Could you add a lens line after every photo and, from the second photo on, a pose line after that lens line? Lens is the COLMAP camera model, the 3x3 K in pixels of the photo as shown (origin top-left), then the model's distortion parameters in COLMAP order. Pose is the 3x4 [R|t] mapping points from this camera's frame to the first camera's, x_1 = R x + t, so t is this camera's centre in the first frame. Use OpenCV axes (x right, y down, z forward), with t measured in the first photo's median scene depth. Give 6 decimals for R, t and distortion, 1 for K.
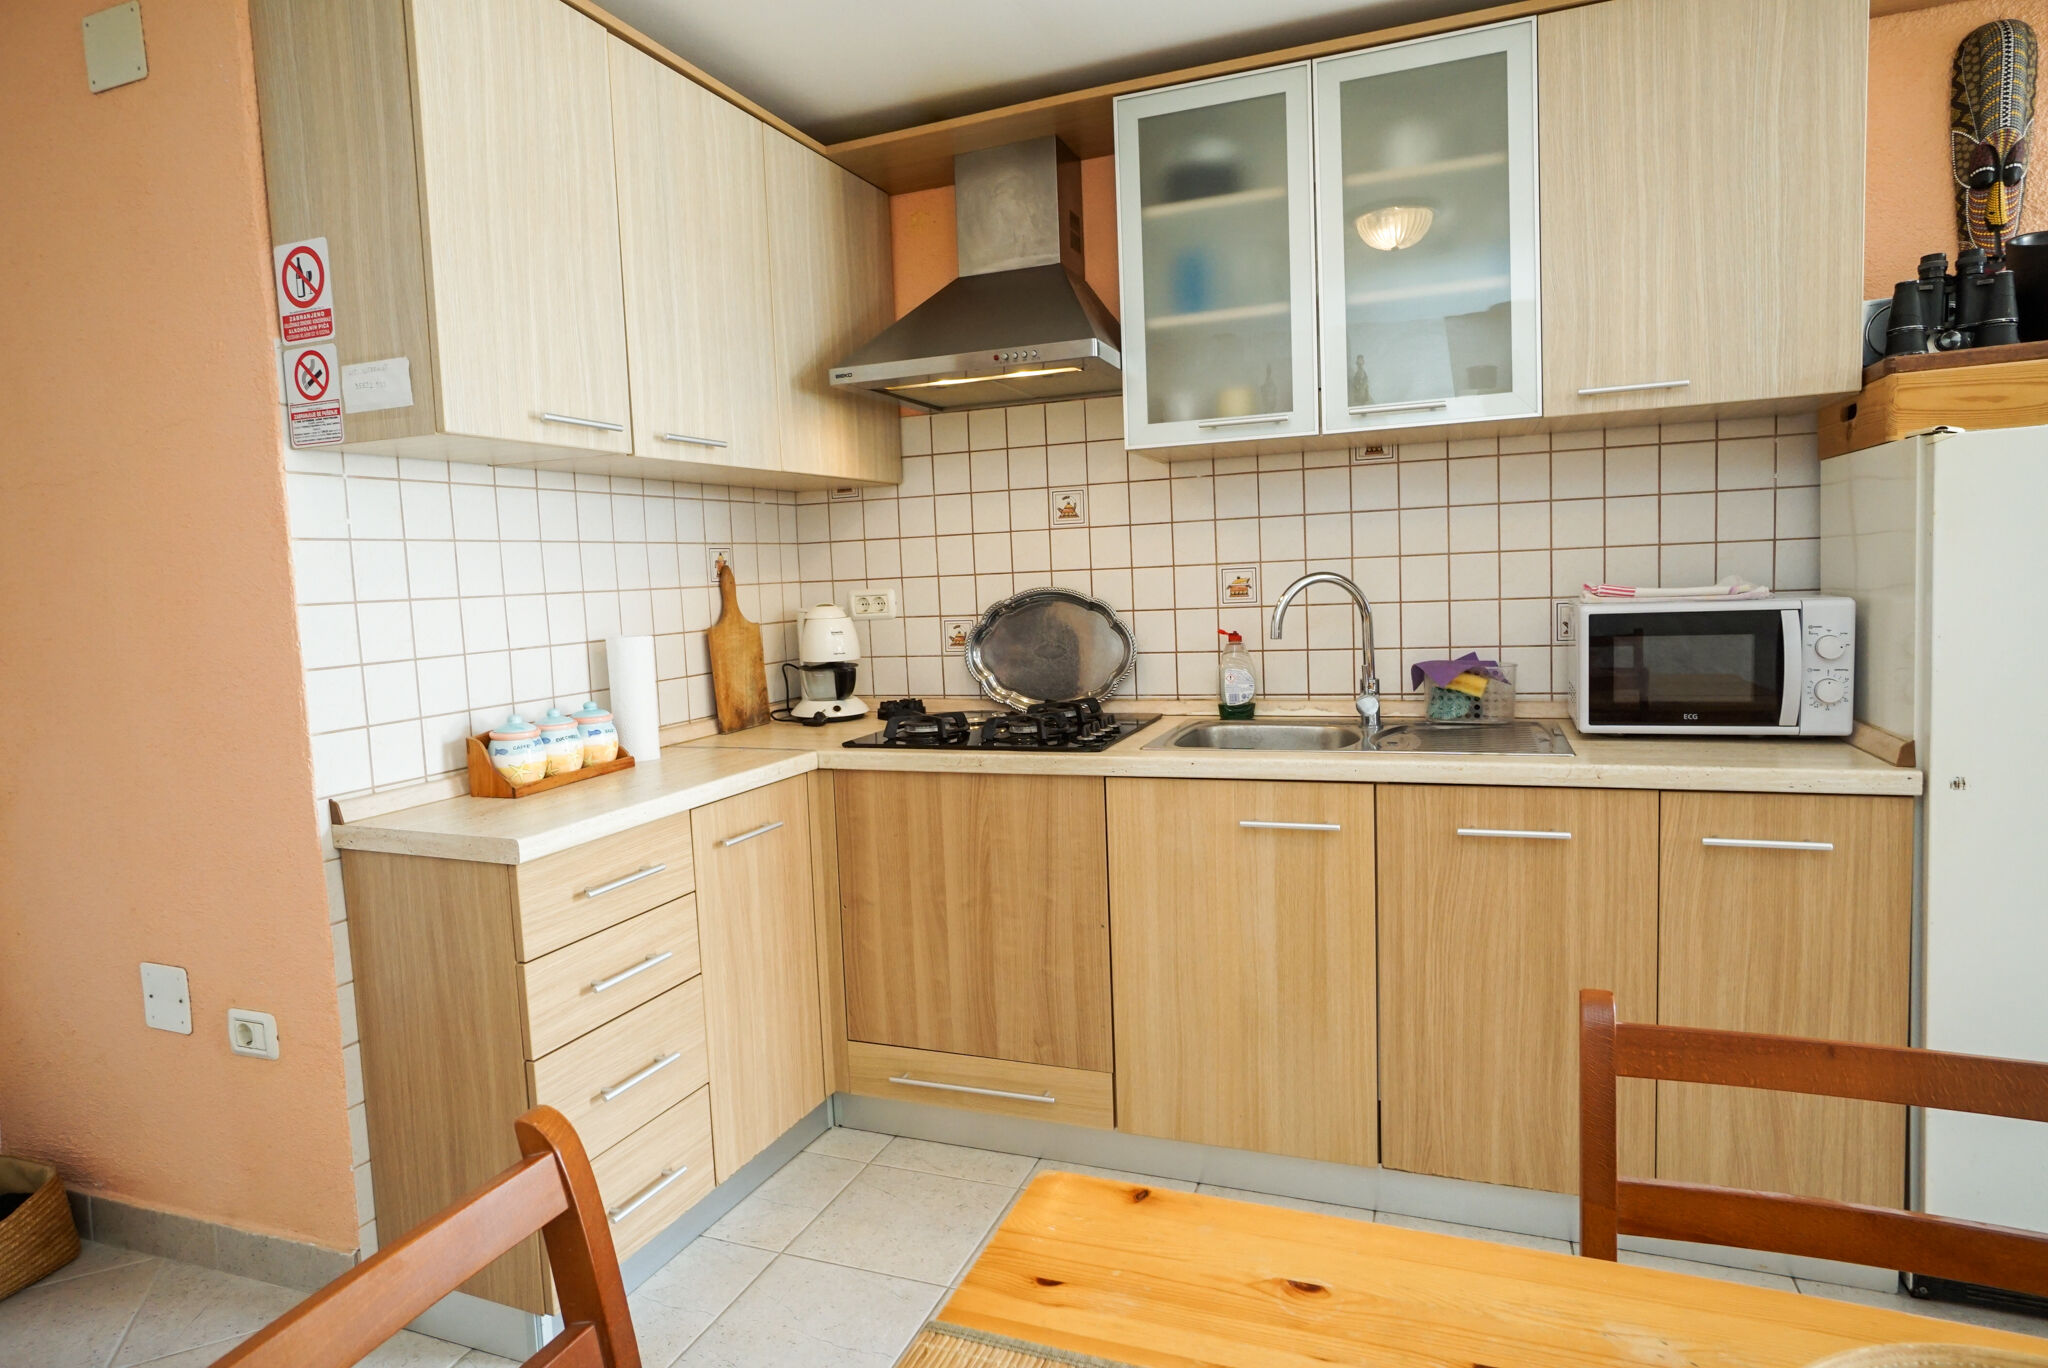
lens RADIAL K [[1159.4, 0, 1027.3], [0, 1159.4, 681.0], [0, 0, 1]] dist [-0.022762, 0.019663]
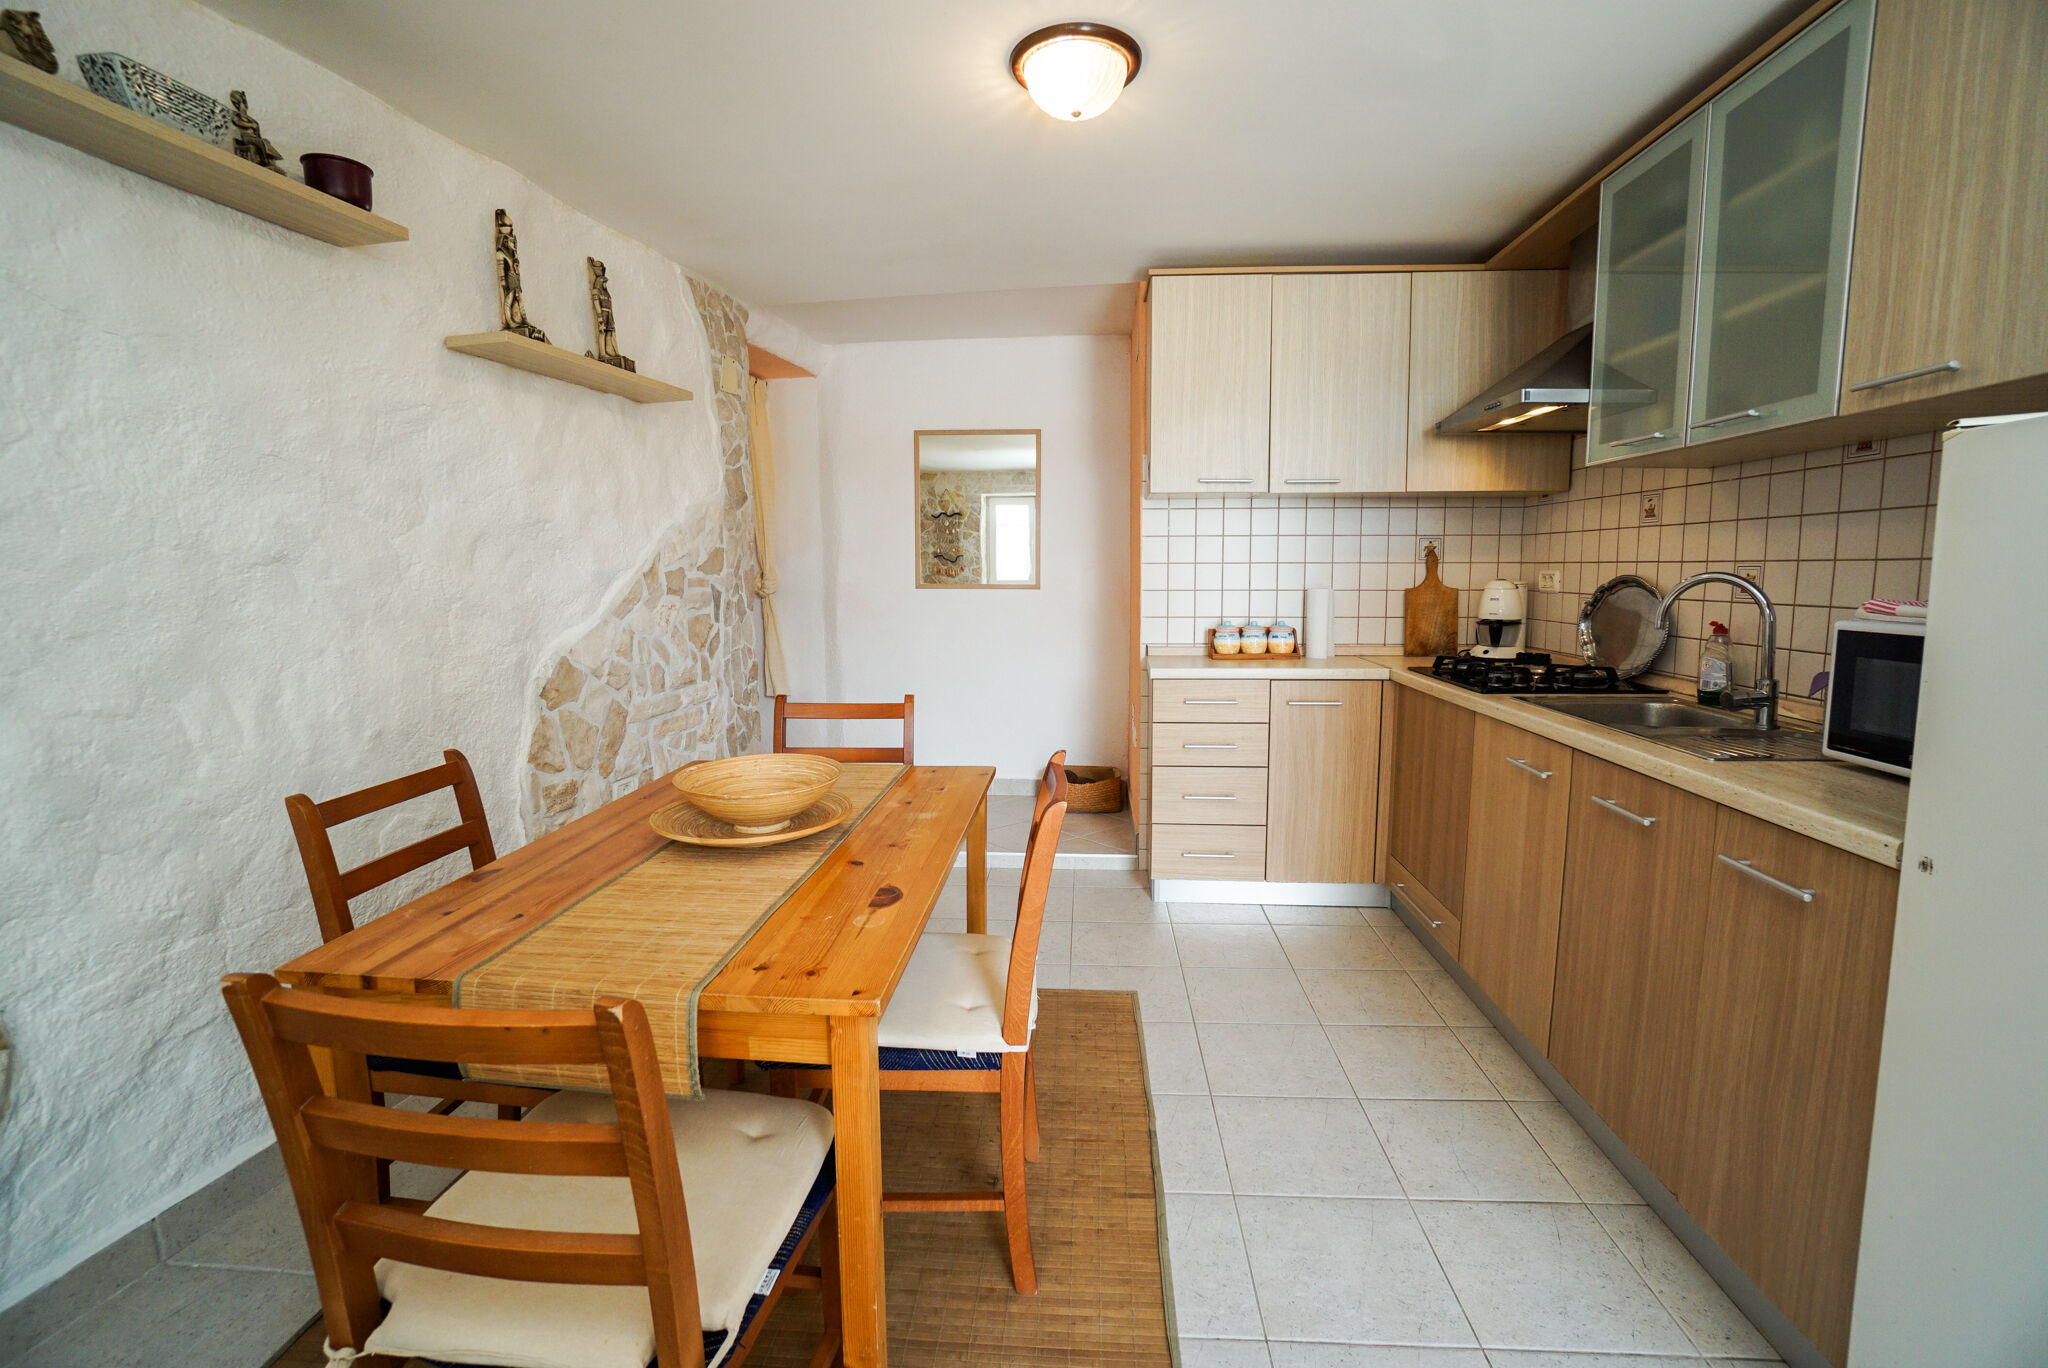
lens RADIAL K [[900.6, 0, 1029.5], [0, 900.6, 681.2], [0, 0, 1]] dist [-0.066474, 0.023337]
pose [[0.294814, 0.160477, -0.941983, 0.912951], [-0.095561, 0.985806, 0.138035, -0.048388], [0.950764, 0.049322, 0.305965, 0.163398]]
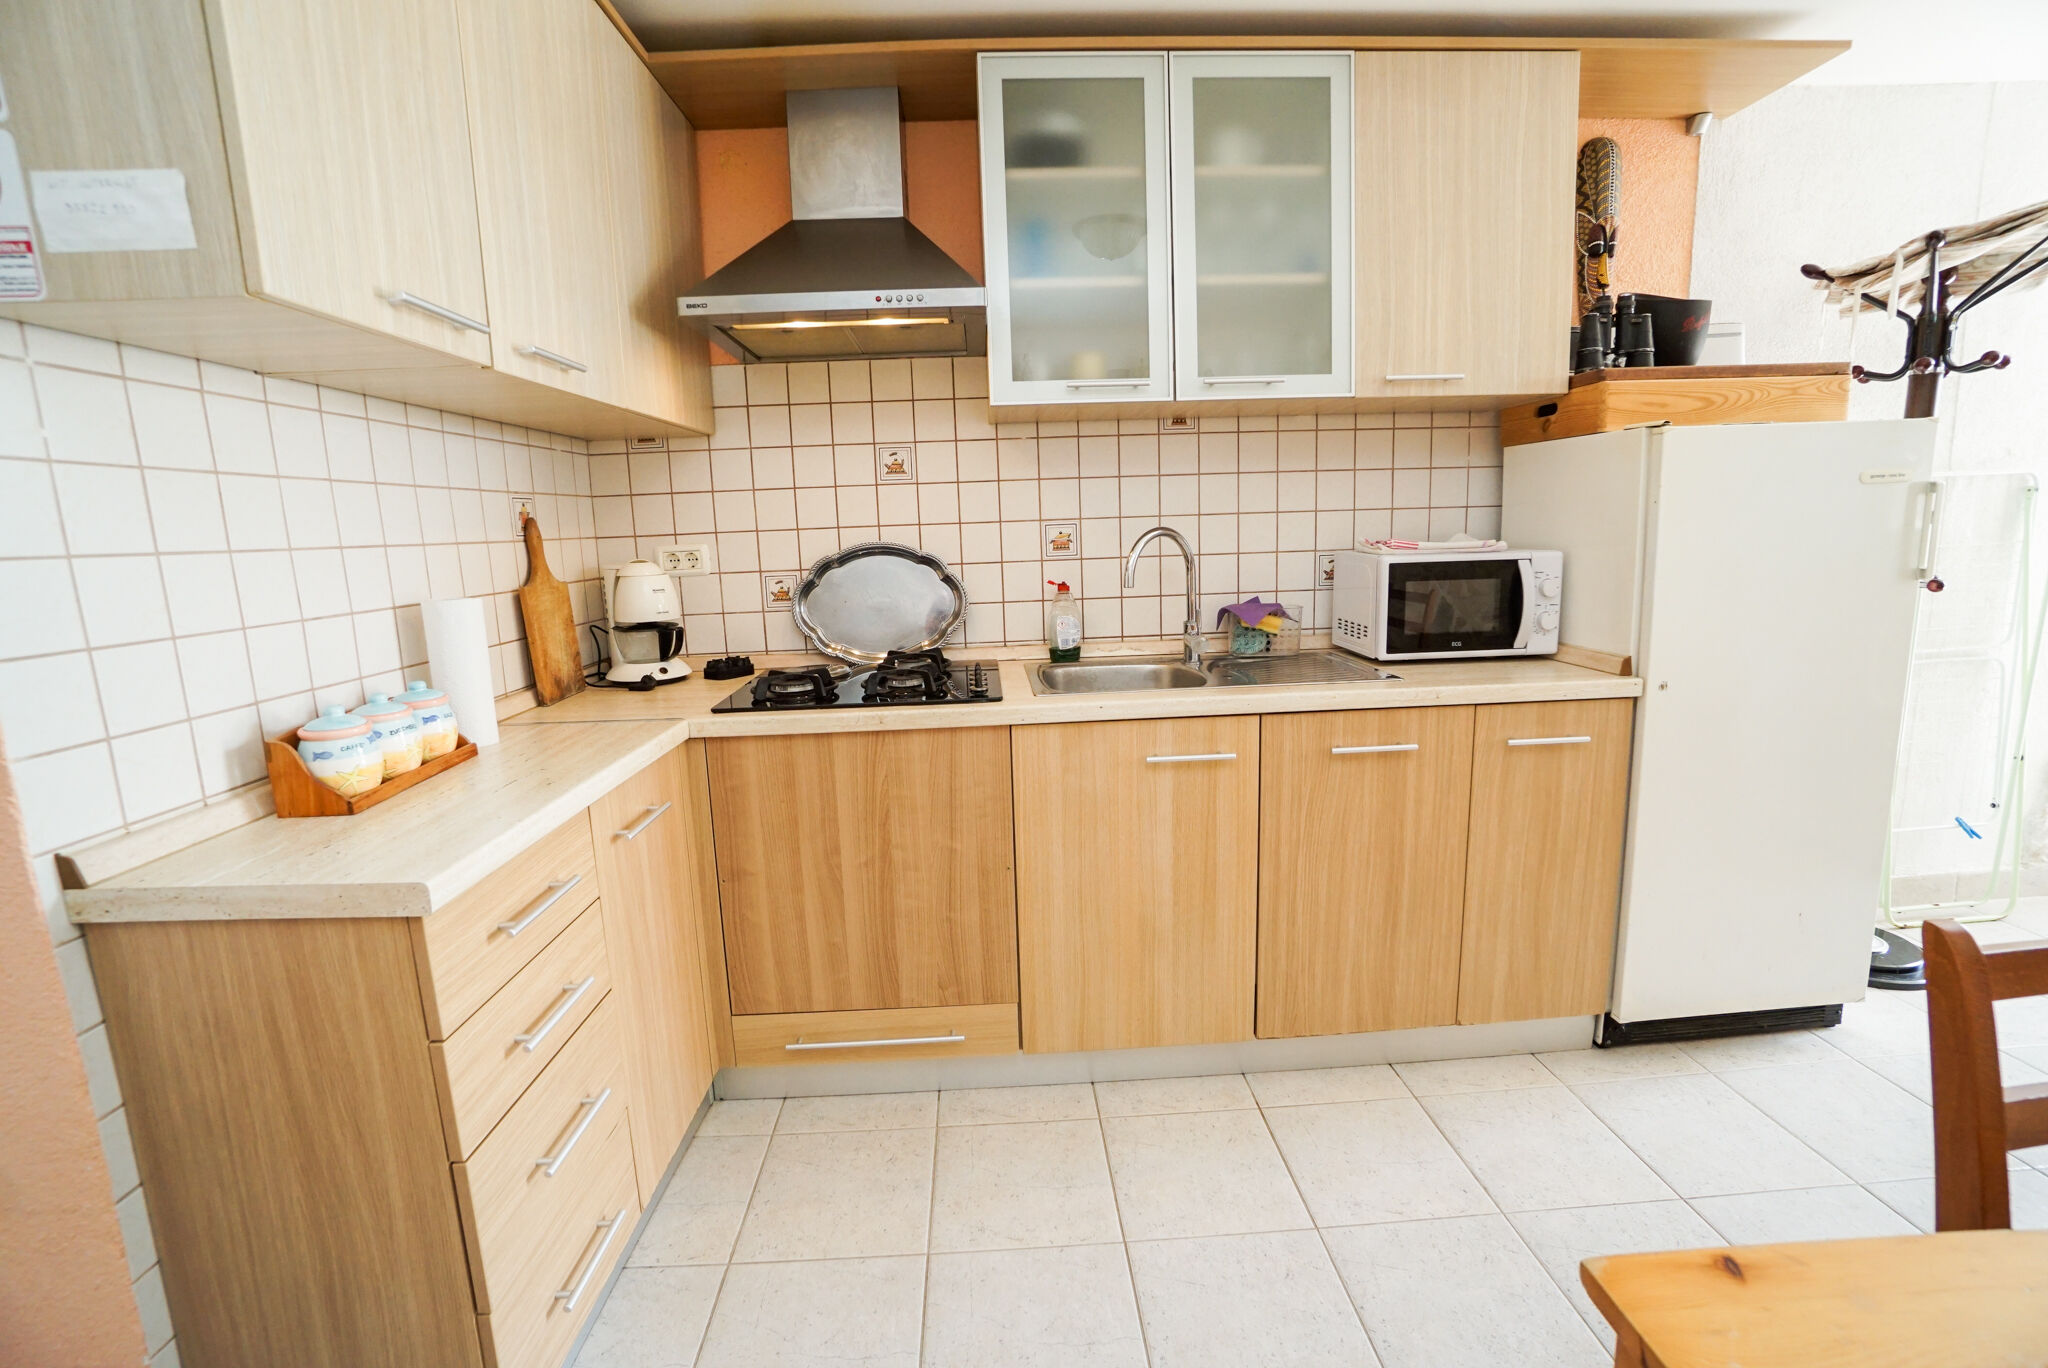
lens RADIAL K [[906.5, 0, 1030.9], [0, 906.5, 679.3], [0, 0, 1]] dist [-0.064704, 0.023537]
pose [[0.916278, -0.056616, 0.396522, -0.232119], [0.032546, 0.997210, 0.067174, -0.011088], [-0.399219, -0.048645, 0.915564, 0.264606]]
